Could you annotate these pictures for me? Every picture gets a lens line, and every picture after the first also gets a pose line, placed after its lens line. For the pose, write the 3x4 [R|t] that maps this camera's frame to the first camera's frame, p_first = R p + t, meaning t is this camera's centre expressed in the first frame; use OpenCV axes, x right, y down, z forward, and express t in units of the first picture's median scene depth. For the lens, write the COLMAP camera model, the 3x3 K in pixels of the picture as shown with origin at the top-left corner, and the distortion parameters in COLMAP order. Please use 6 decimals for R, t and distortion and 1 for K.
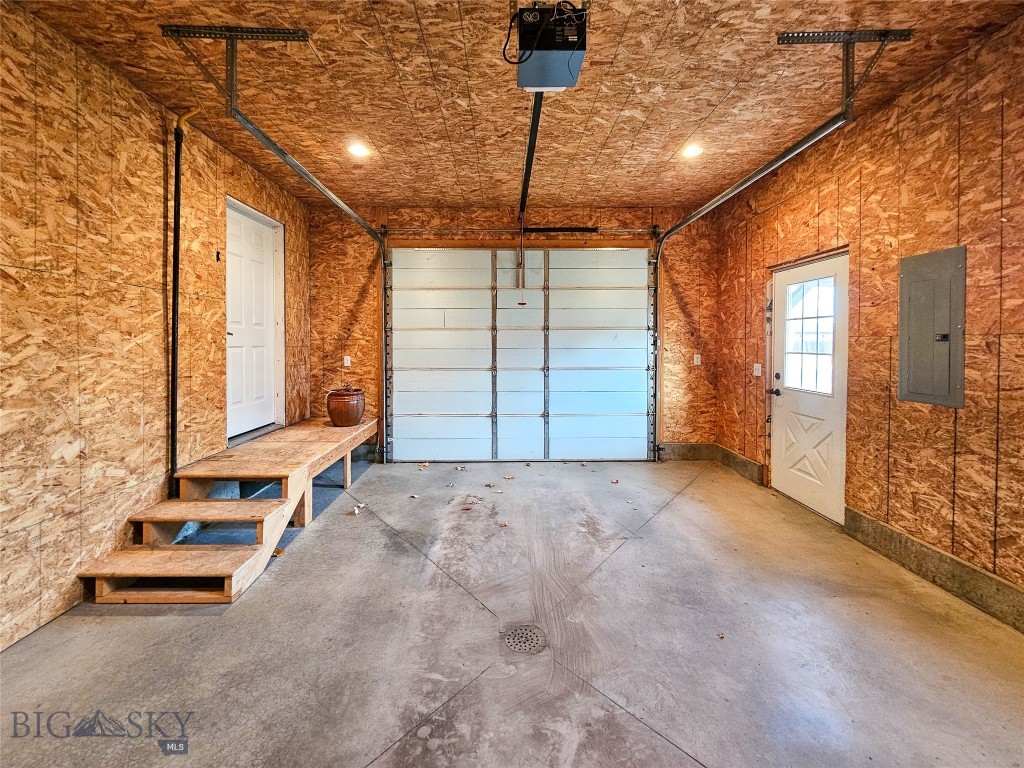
lens RADIAL K [[409.9, 0, 506.4], [0, 409.9, 345.5], [0, 0, 1]] dist [-0.000198, -0.000042]
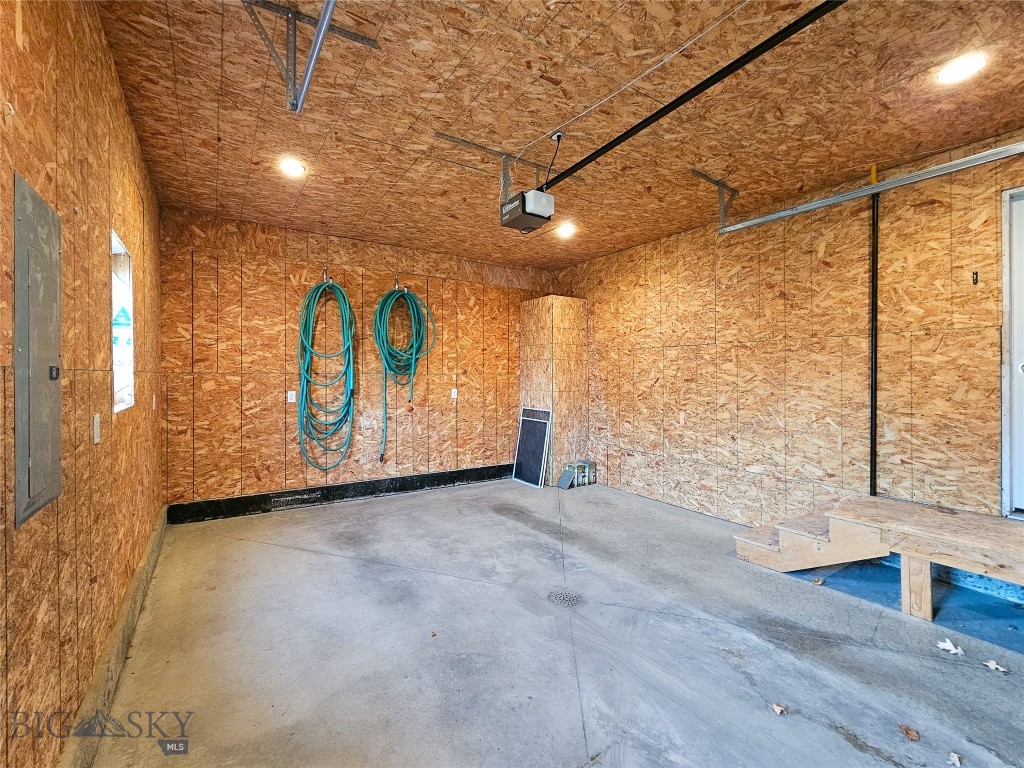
lens RADIAL K [[413.7, 0, 512.0], [0, 413.7, 384.0], [0, 0, 1]] dist [0.000617, 0.000206]
pose [[-0.797561, 0.011473, -0.603129, 0.813007], [-0.006316, 0.999606, 0.027367, -0.025592], [0.603205, 0.025636, -0.797174, 1.593150]]
